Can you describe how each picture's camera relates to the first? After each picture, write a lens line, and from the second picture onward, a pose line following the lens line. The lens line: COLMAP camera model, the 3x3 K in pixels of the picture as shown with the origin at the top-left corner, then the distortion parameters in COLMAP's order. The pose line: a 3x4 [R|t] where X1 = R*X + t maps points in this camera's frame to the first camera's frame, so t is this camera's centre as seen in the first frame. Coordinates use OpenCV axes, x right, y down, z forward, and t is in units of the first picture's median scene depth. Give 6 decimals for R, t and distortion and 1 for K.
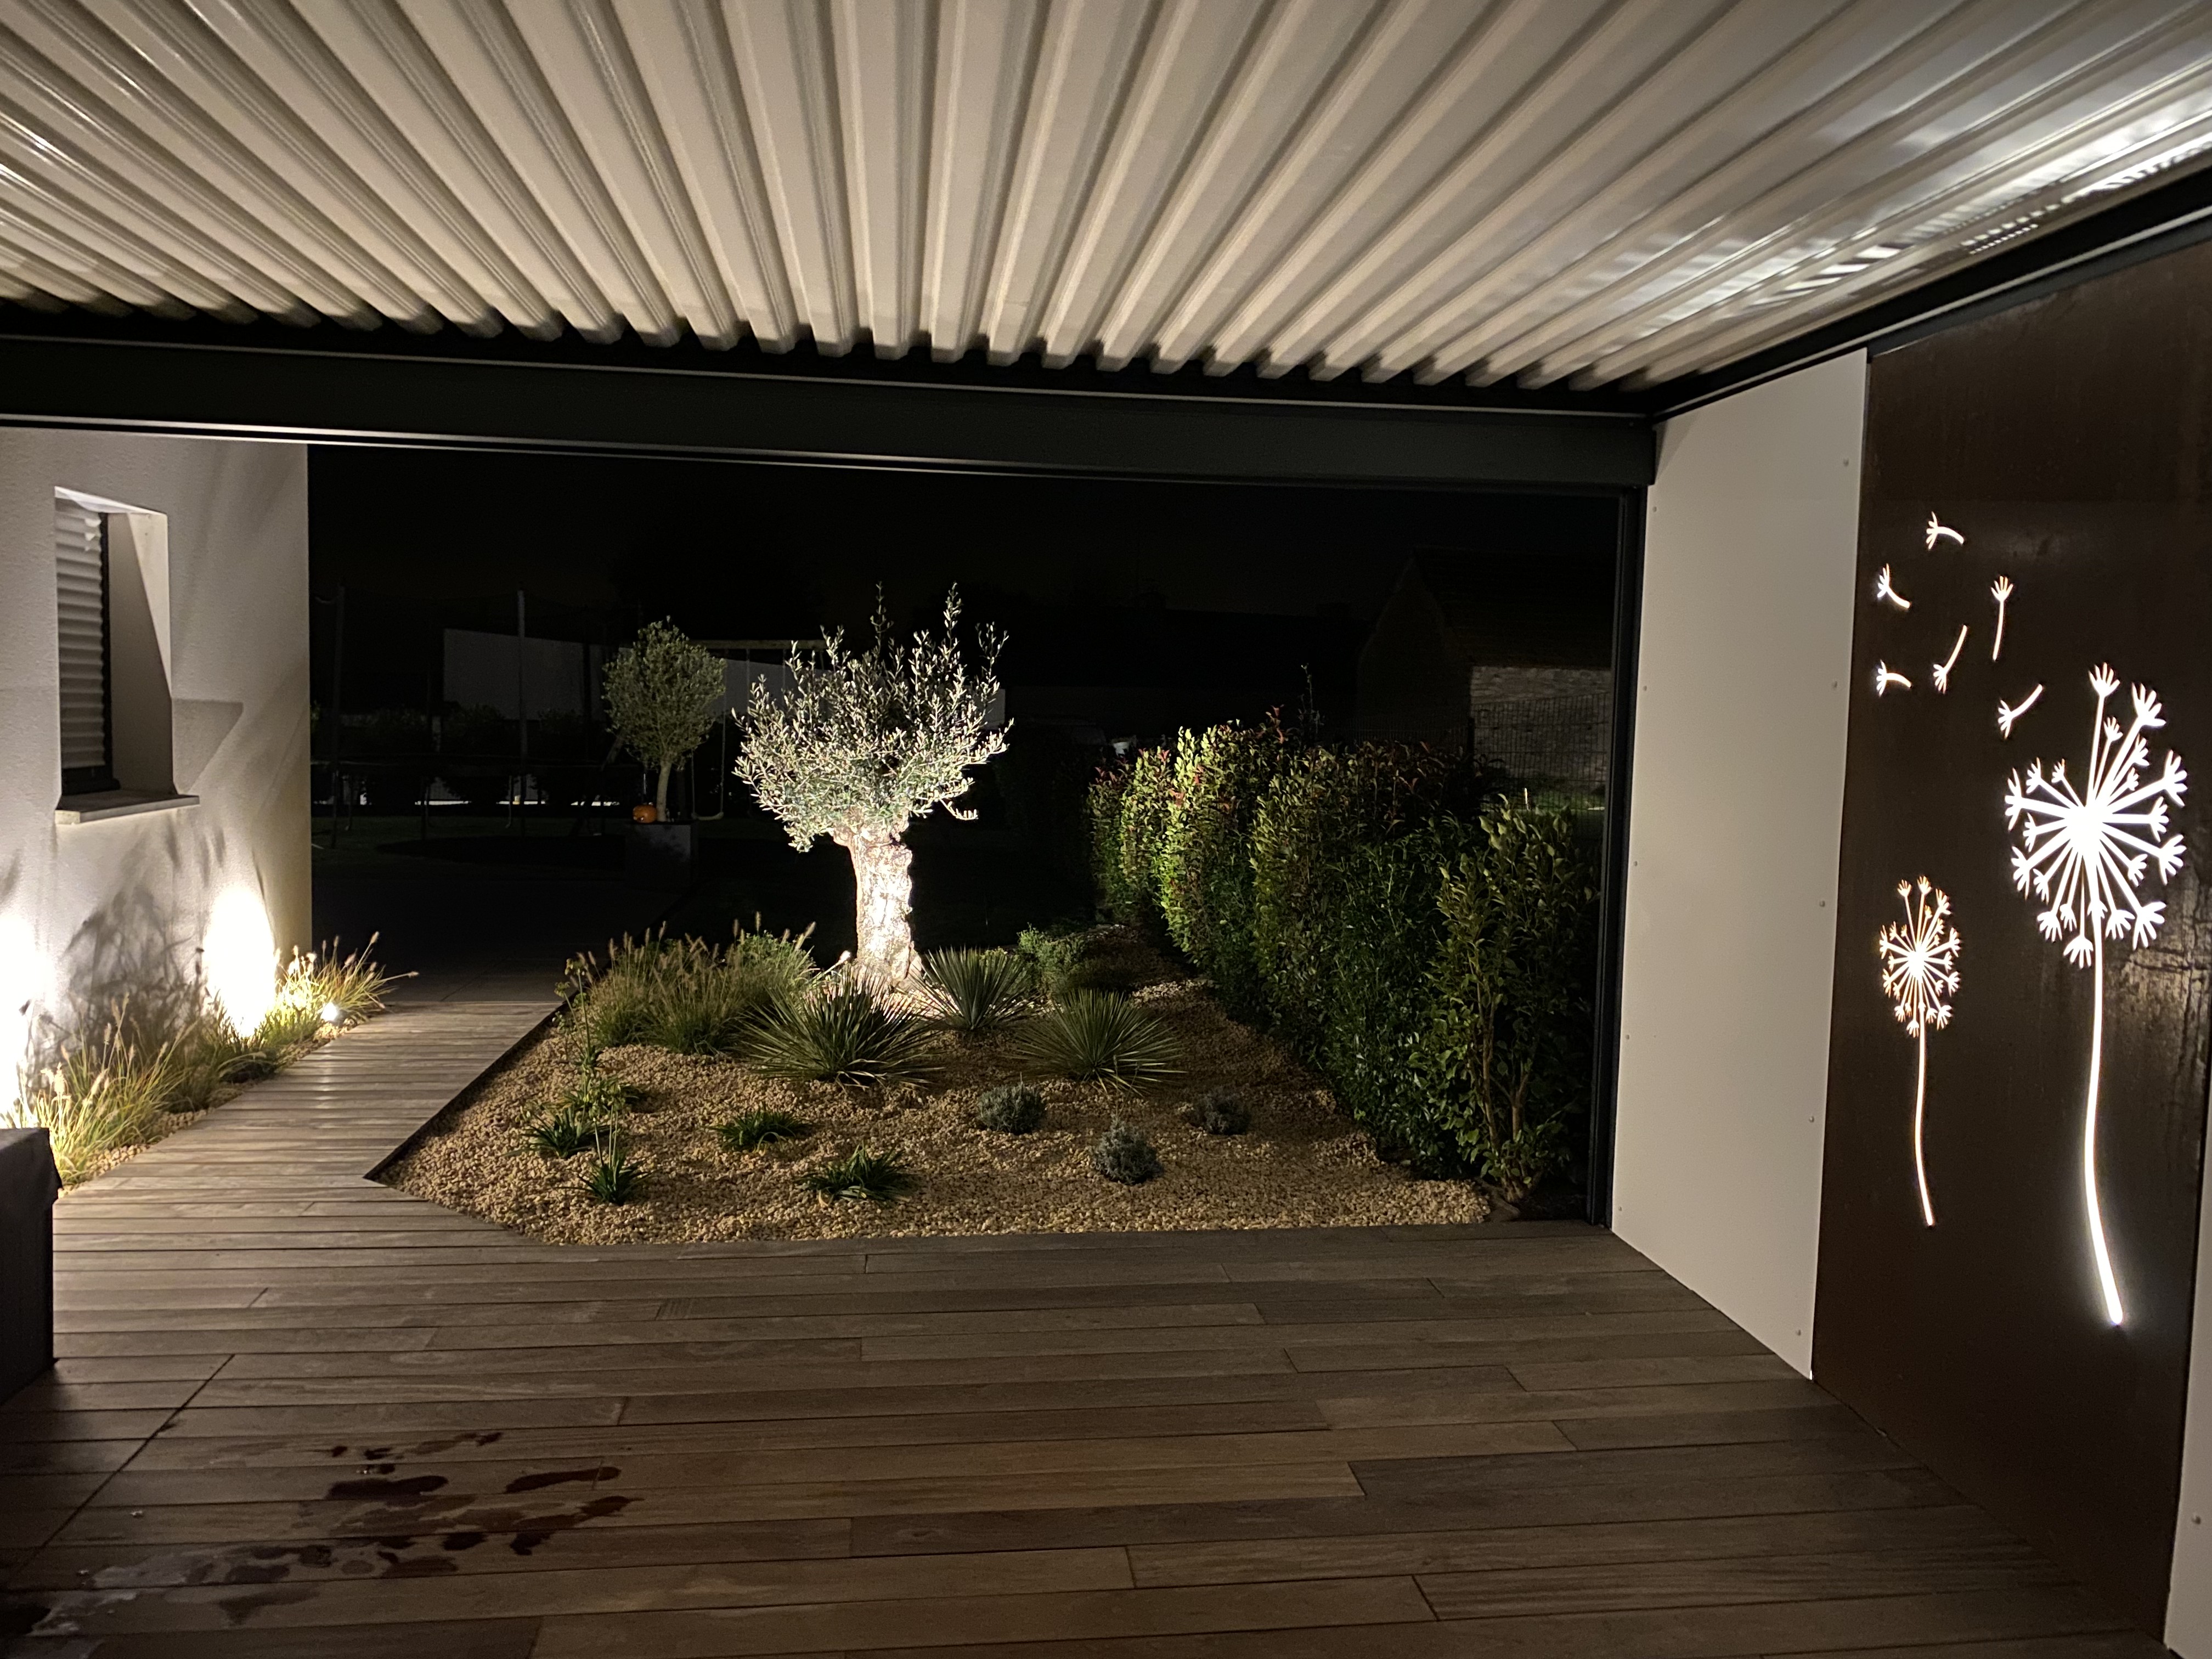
lens RADIAL K [[1744.1, 0, 1099.5], [0, 1744.1, 828.6], [0, 0, 1]] dist [0.080820, -0.001073]
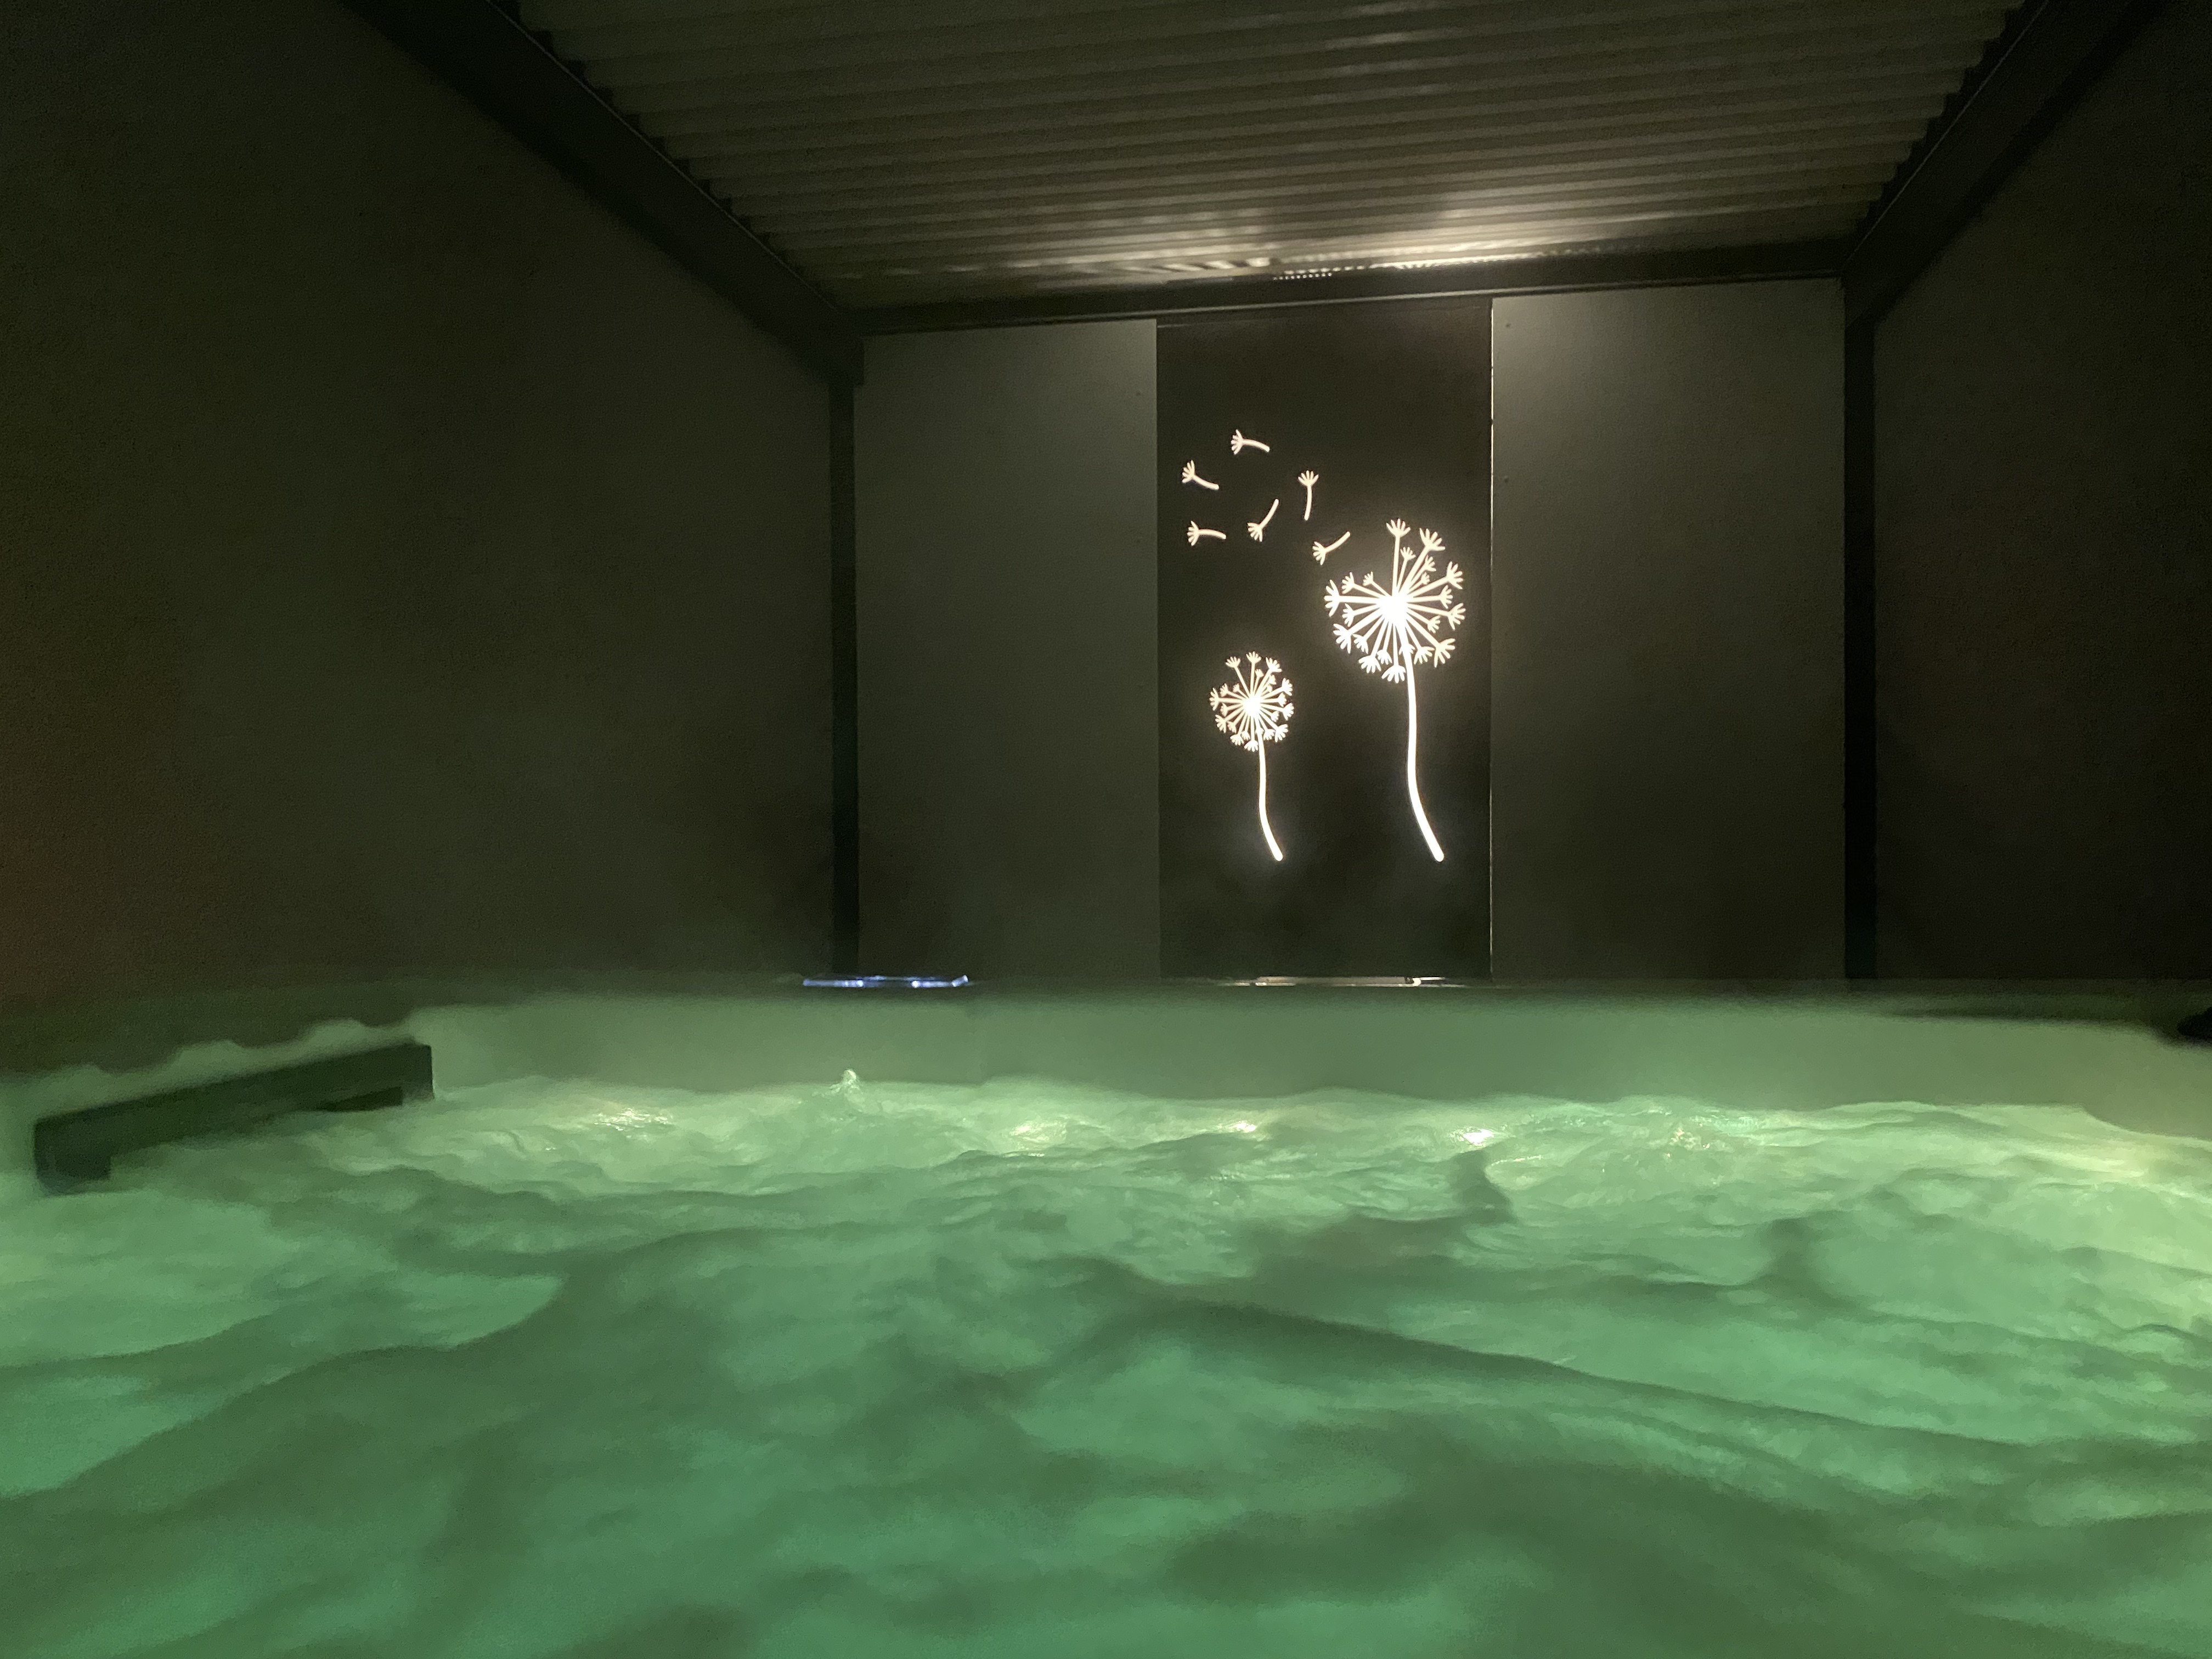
lens RADIAL K [[1744.1, 0, 1103.7], [0, 1744.1, 847.0], [0, 0, 1]] dist [0.080820, -0.001073]
pose [[0.322422, -0.014020, 0.946492, -1.203149], [0.077462, 0.996928, -0.011620, 0.232659], [-0.943421, 0.077064, 0.322518, 0.678594]]
